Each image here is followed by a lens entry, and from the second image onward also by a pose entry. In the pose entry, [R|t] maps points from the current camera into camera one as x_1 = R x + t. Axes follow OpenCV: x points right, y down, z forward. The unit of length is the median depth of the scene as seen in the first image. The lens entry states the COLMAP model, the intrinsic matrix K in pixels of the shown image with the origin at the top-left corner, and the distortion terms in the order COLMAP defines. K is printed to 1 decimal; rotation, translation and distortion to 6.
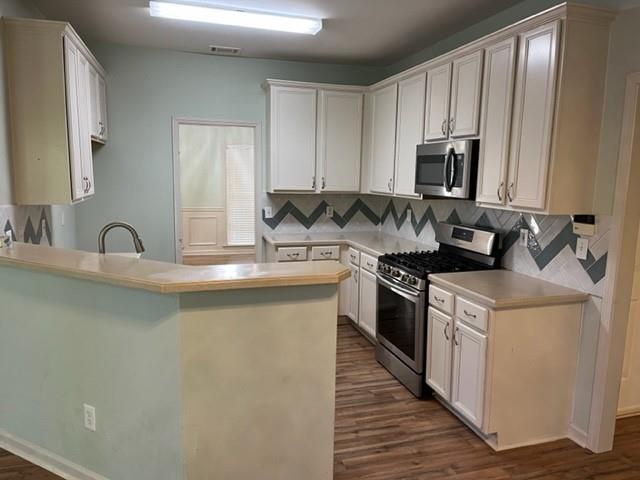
lens RADIAL K [[485.6, 0, 320.0], [0, 485.6, 240.0], [0, 0, 1]] dist [0.006043, -0.000338]
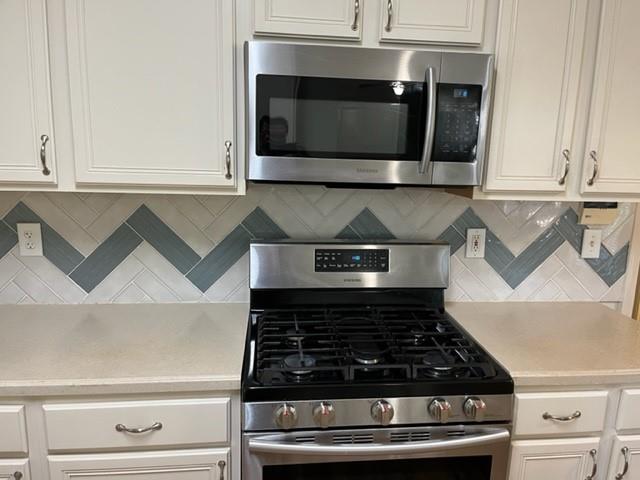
lens RADIAL K [[485.6, 0, 320.0], [0, 485.6, 240.0], [0, 0, 1]] dist [0.006043, -0.000338]
pose [[0.169682, -0.179809, 0.968957, -0.193114], [0.110032, 0.980523, 0.162687, -0.129661], [-0.979337, 0.079012, 0.186162, 1.103540]]
